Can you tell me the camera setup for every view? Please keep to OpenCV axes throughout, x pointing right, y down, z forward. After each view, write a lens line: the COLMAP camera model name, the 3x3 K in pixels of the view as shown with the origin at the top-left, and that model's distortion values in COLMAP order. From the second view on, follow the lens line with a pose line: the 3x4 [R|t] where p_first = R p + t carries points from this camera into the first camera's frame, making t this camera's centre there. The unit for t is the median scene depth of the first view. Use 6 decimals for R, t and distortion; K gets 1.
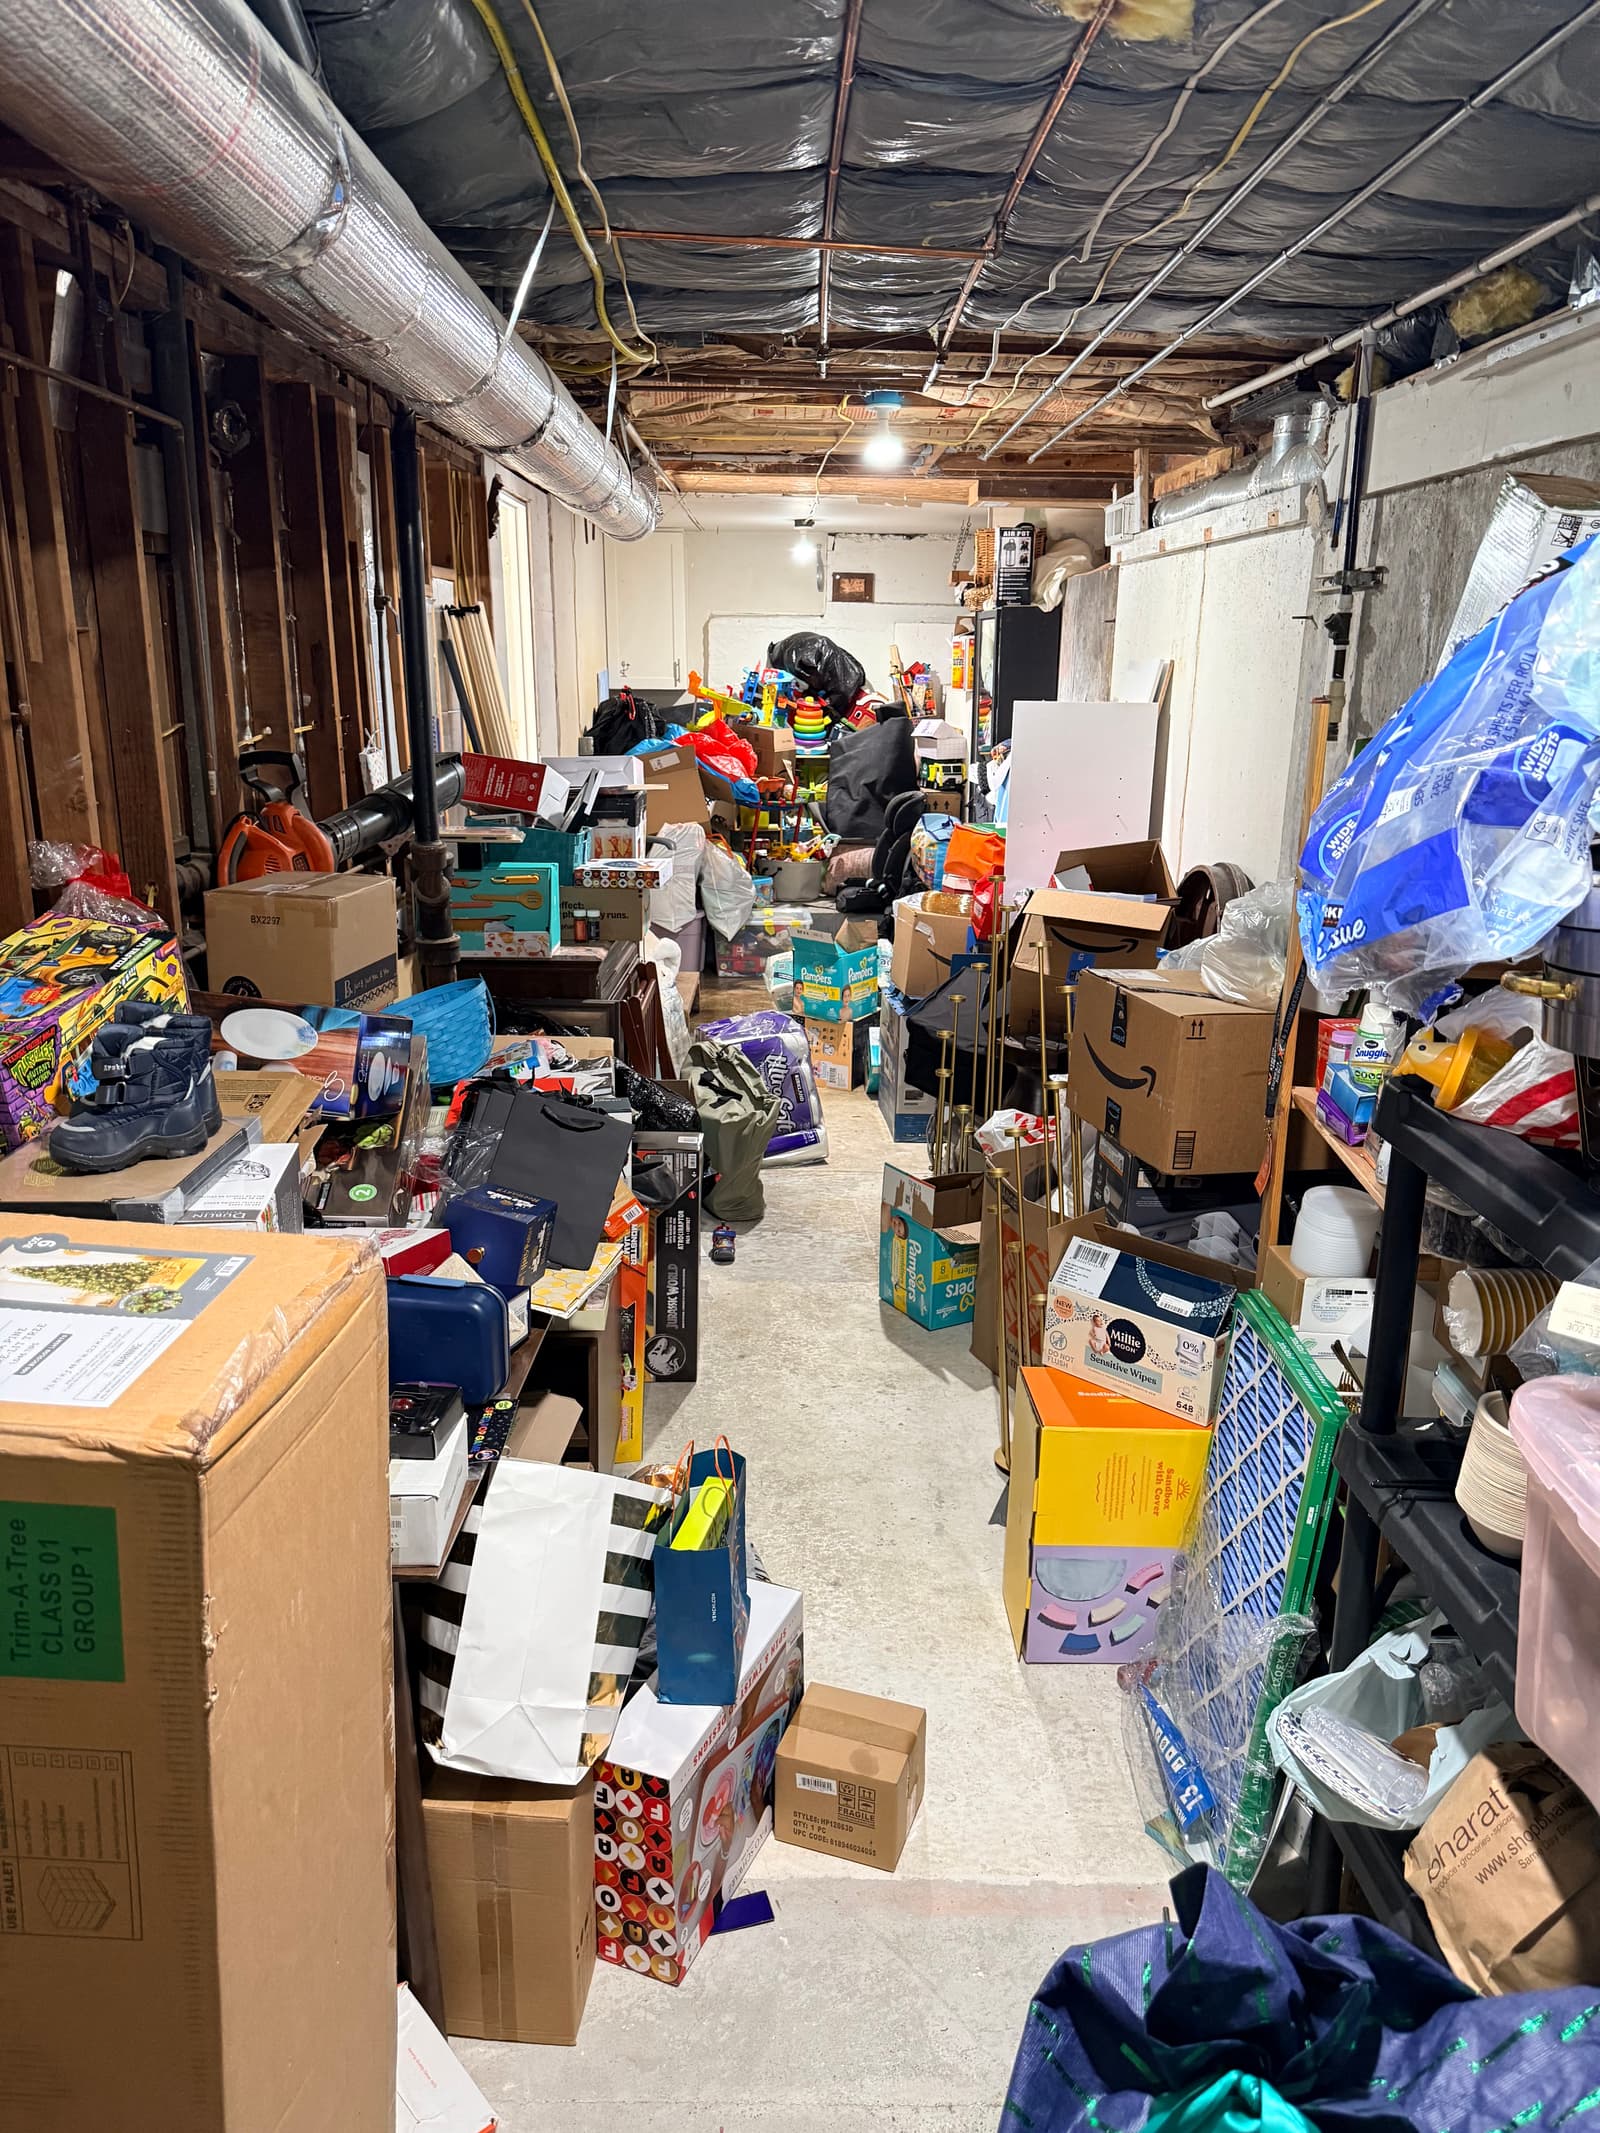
lens RADIAL K [[1527.7, 0, 800.0], [0, 1527.7, 1066.5], [0, 0, 1]] dist [-0.012909, 0.010528]
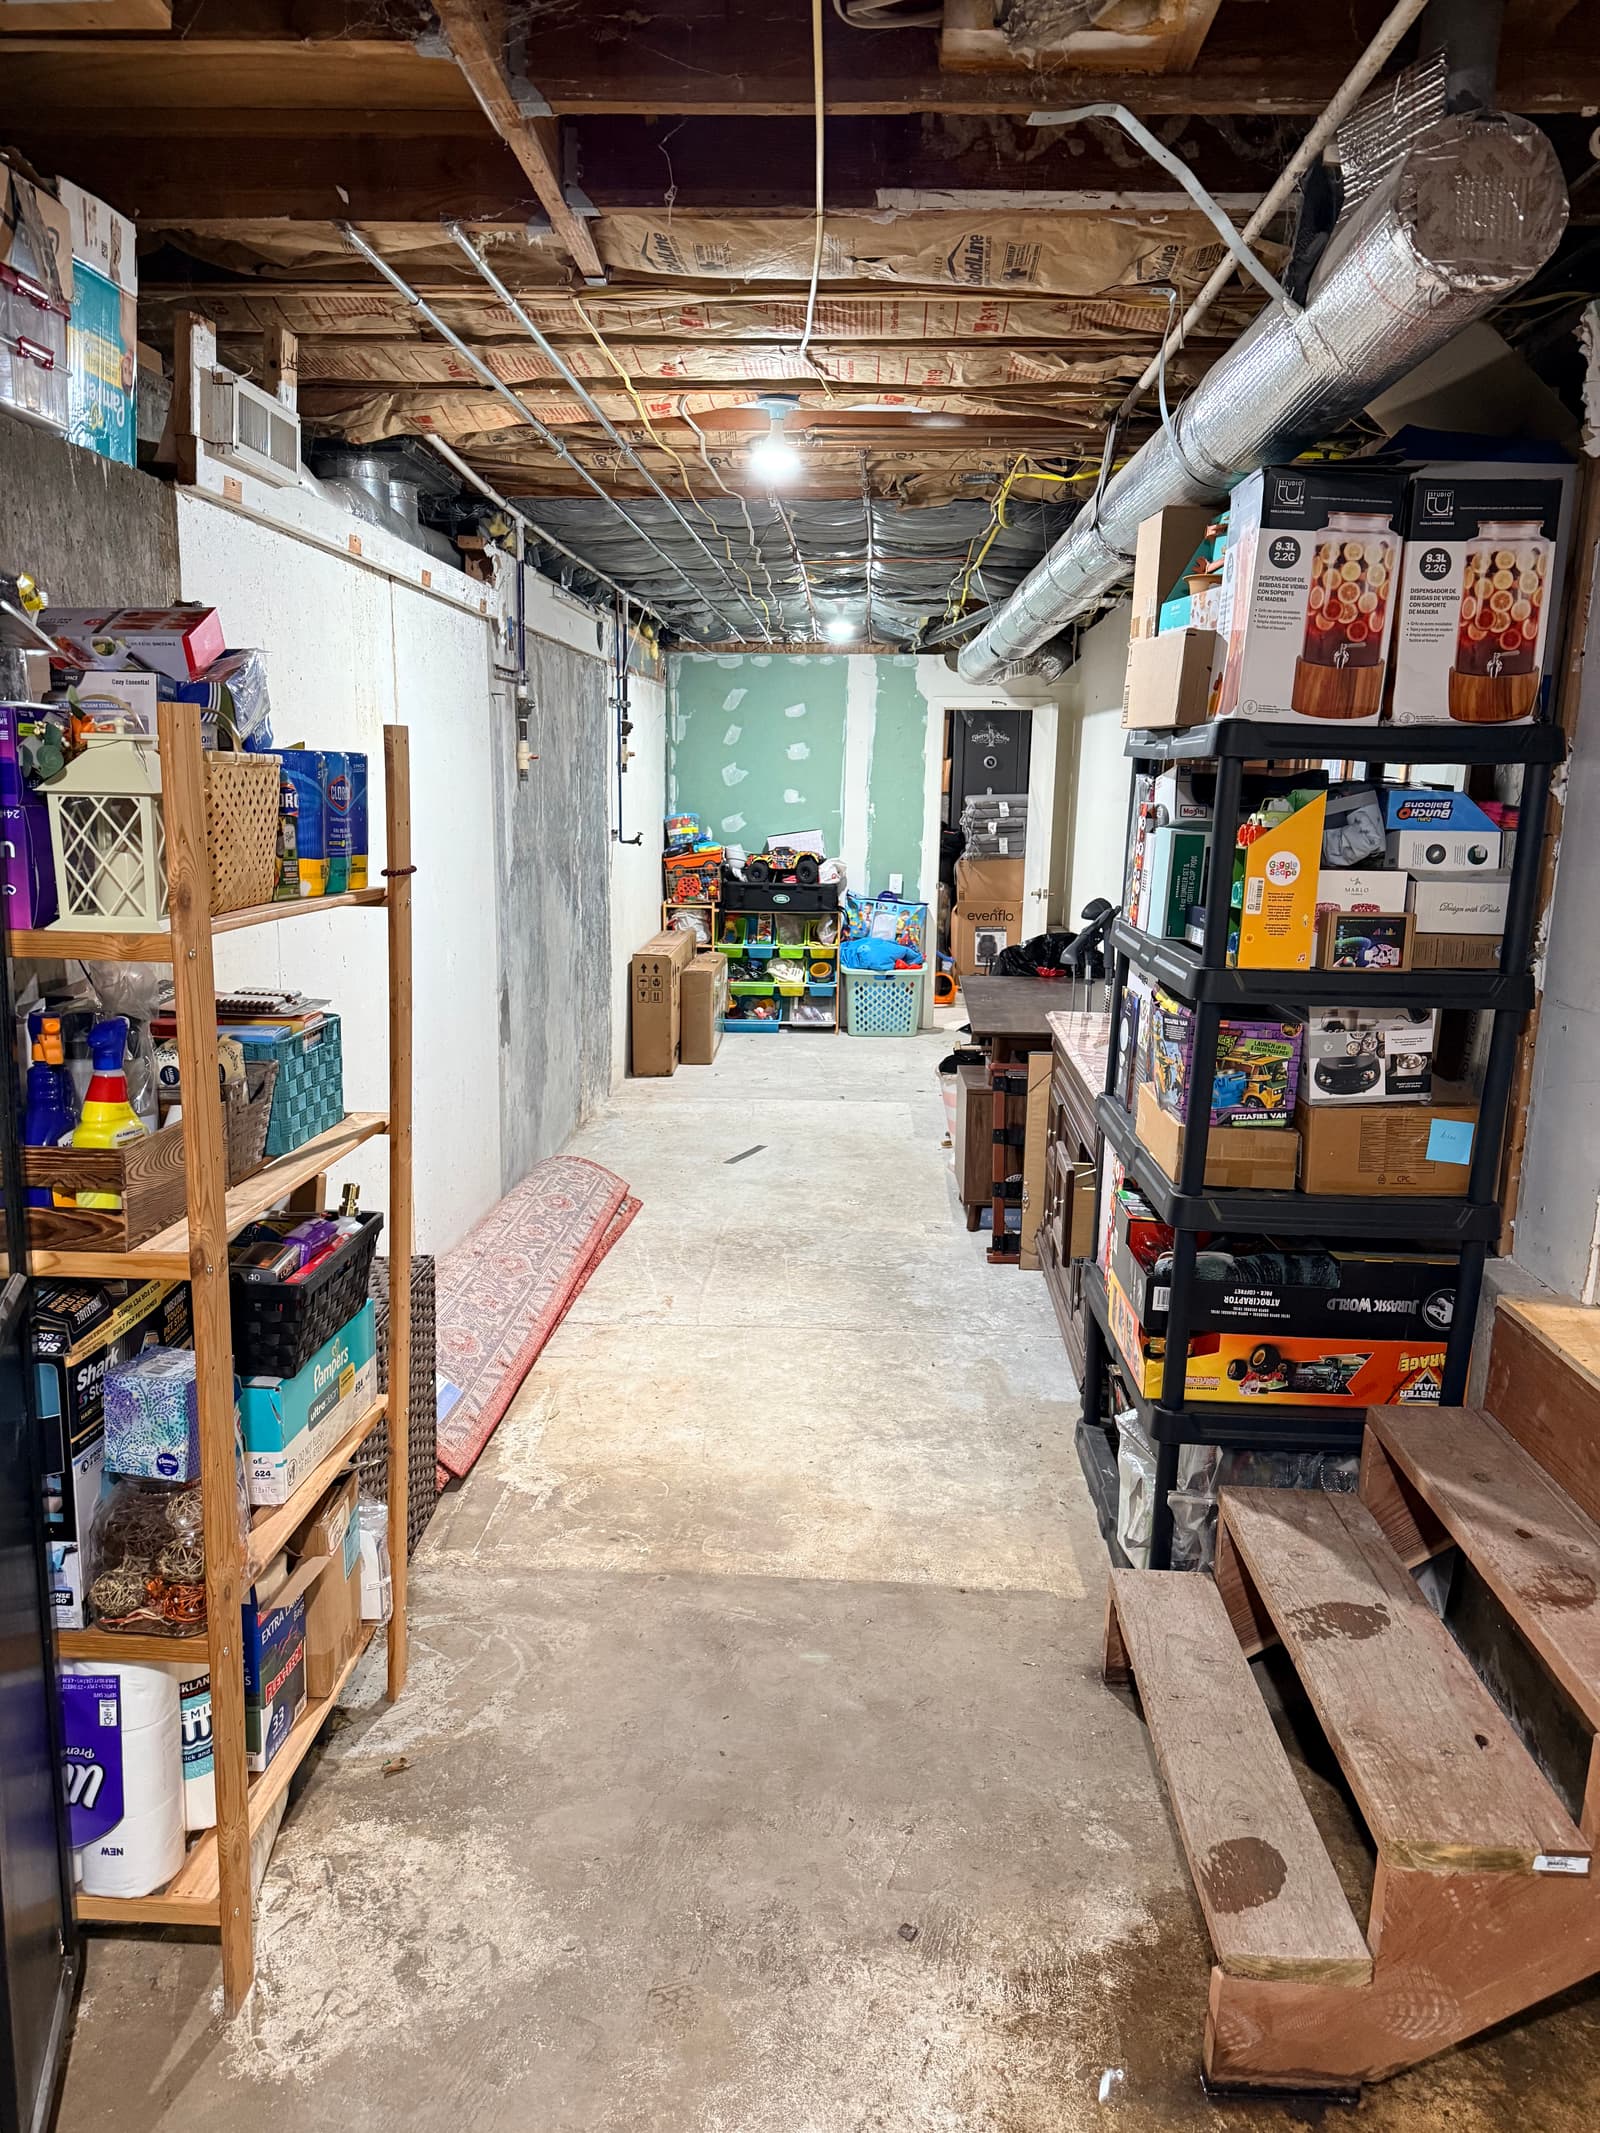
lens RADIAL K [[1527.7, 0, 800.0], [0, 1527.7, 1066.5], [0, 0, 1]] dist [-0.012909, 0.010528]
pose [[-0.997895, -0.051373, 0.039580, -0.003511], [-0.028852, 0.898269, 0.438499, -0.636731], [-0.058080, 0.436434, -0.897860, 2.491372]]
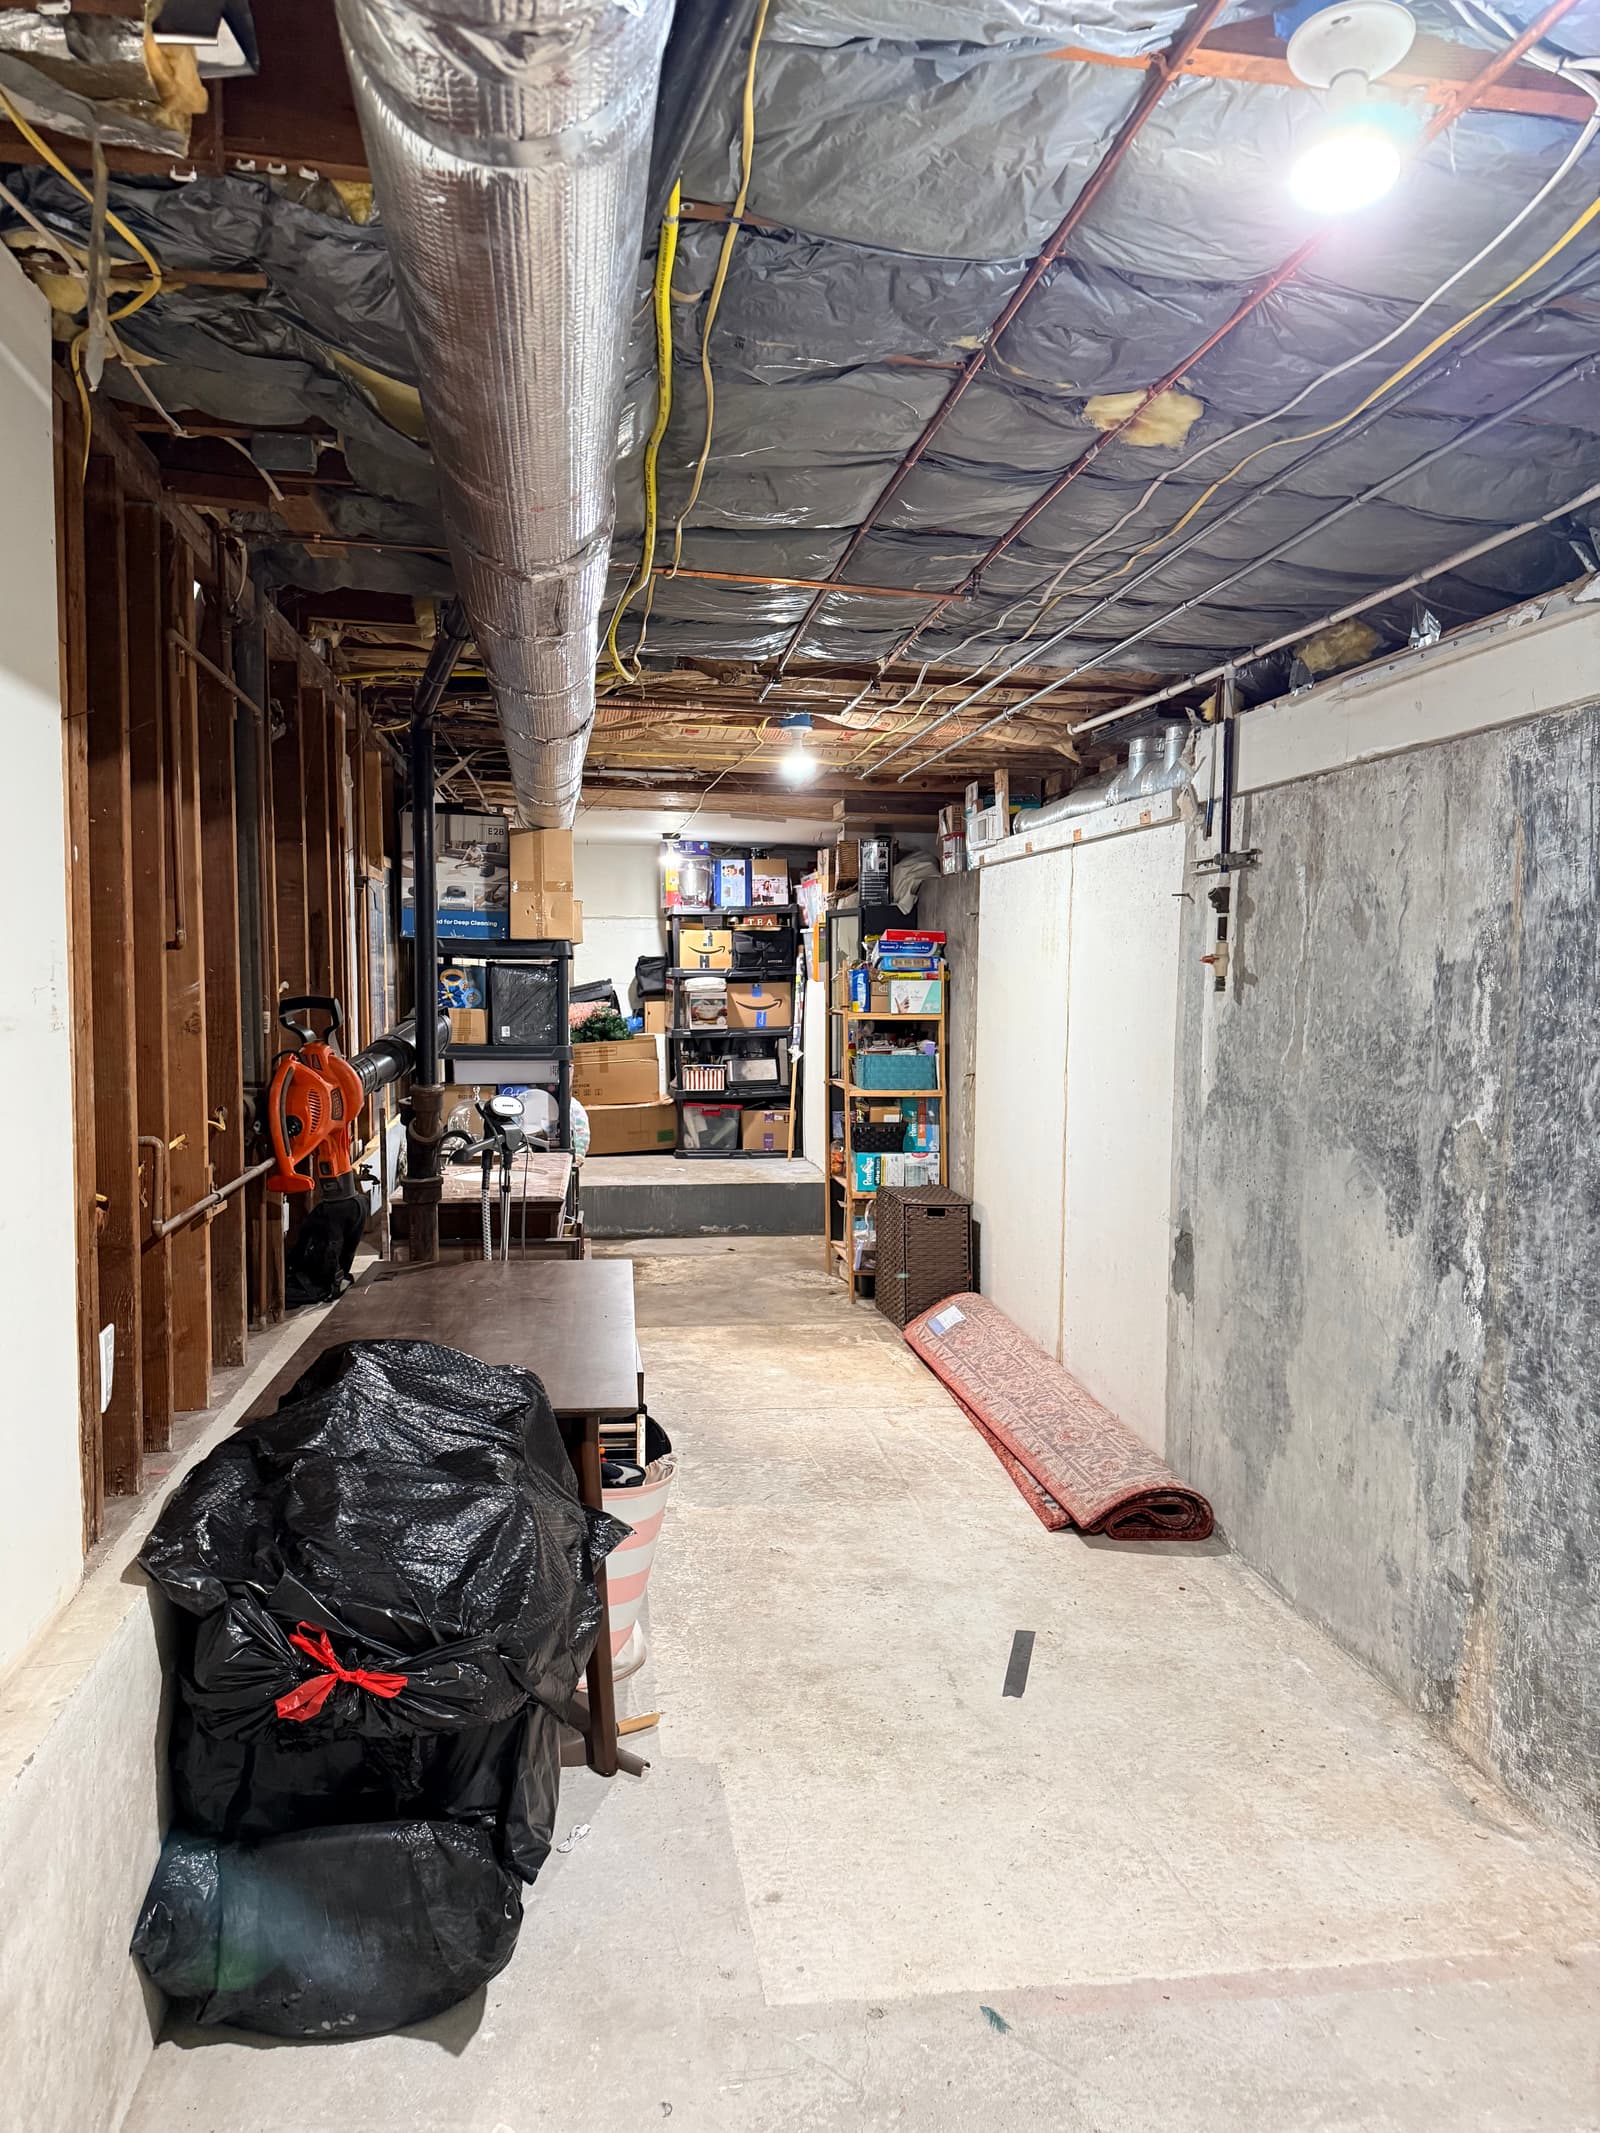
lens RADIAL K [[1494.8, 0, 800.0], [0, 1494.8, 1066.5], [0, 0, 1]] dist [0.110105, -0.212876]
pose [[0.990217, -0.008771, 0.139259, -0.143777], [0.036777, 0.979139, -0.199836, 0.068064], [-0.134601, 0.203002, 0.969883, -0.084790]]
